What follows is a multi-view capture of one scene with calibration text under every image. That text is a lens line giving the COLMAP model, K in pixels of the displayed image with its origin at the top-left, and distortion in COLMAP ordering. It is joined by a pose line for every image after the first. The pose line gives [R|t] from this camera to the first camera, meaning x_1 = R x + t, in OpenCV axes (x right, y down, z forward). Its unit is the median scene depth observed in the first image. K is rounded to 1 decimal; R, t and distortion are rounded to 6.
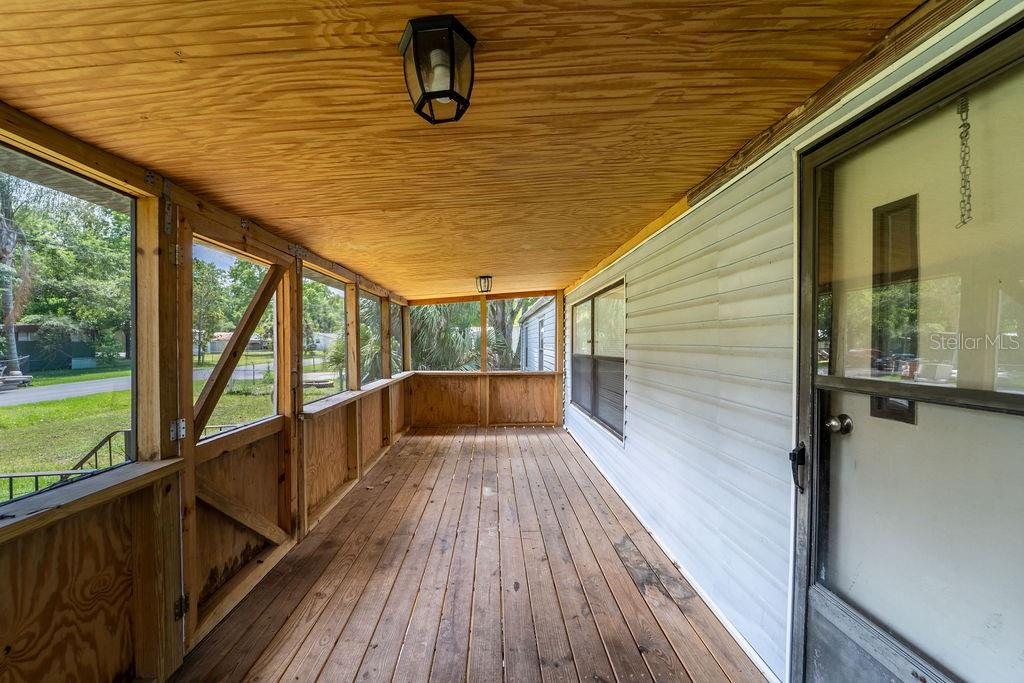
lens RADIAL K [[418.7, 0, 509.3], [0, 418.7, 344.9], [0, 0, 1]] dist [-0.020683, -0.000527]
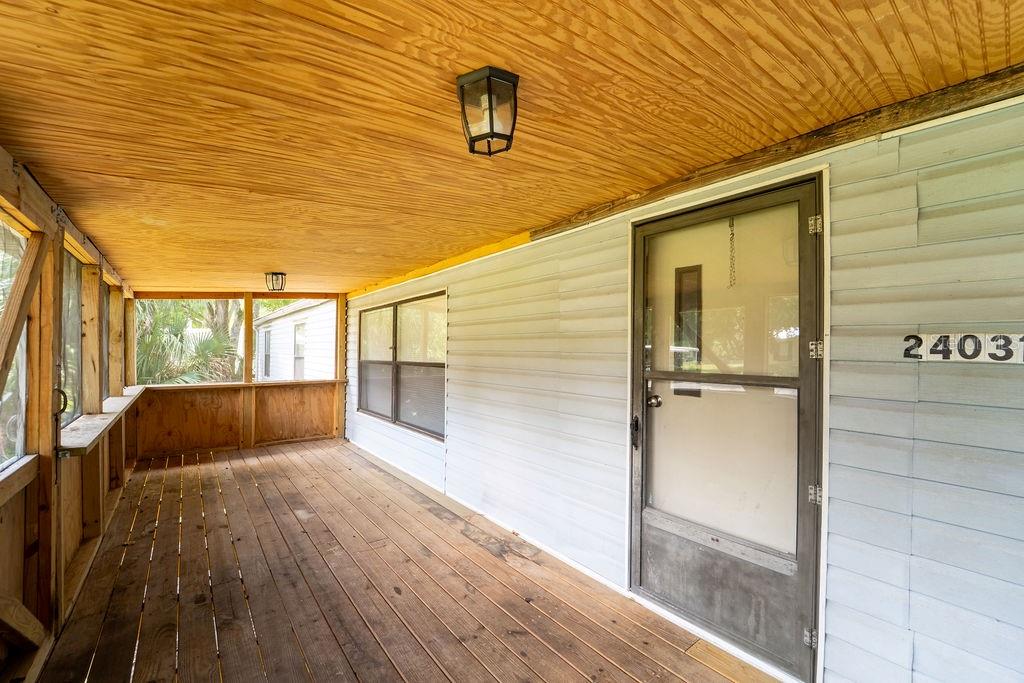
lens RADIAL K [[418.7, 0, 509.3], [0, 418.7, 344.9], [0, 0, 1]] dist [-0.020683, -0.000527]
pose [[0.813564, 0.009771, 0.581393, -0.351058], [-0.000894, 0.999879, -0.015553, 0.000706], [-0.581475, 0.012133, 0.813474, 0.017868]]
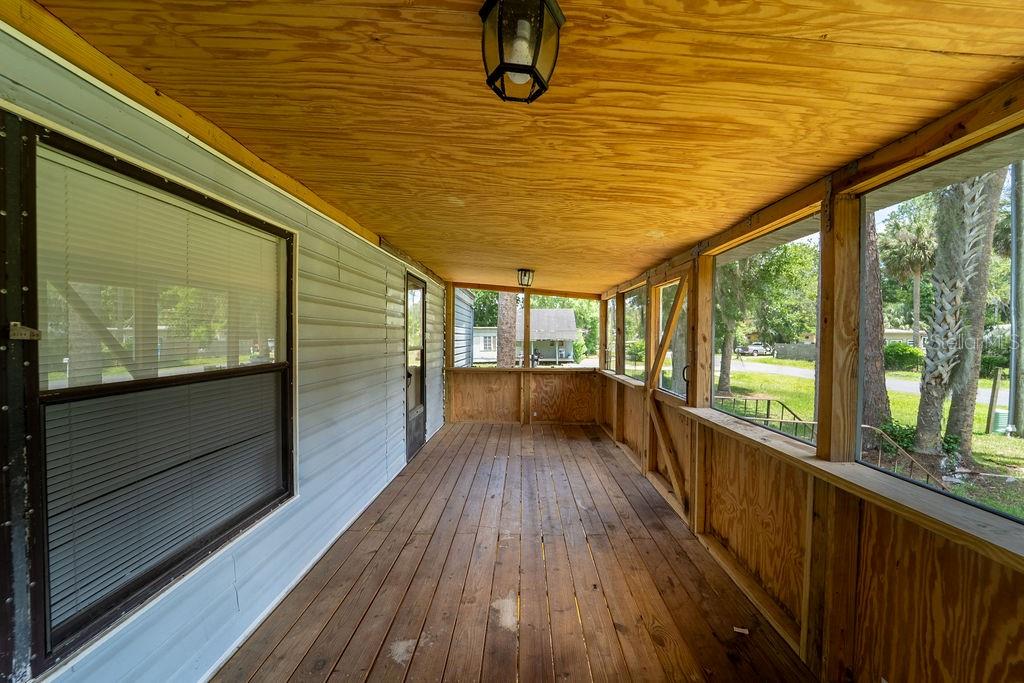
lens RADIAL K [[418.7, 0, 509.3], [0, 418.7, 344.9], [0, 0, 1]] dist [-0.020683, -0.000527]
pose [[-0.997142, -0.006253, 0.075291, -0.152544], [-0.004787, 0.999796, 0.019633, -0.012792], [-0.075399, 0.019216, -0.996968, 2.518359]]
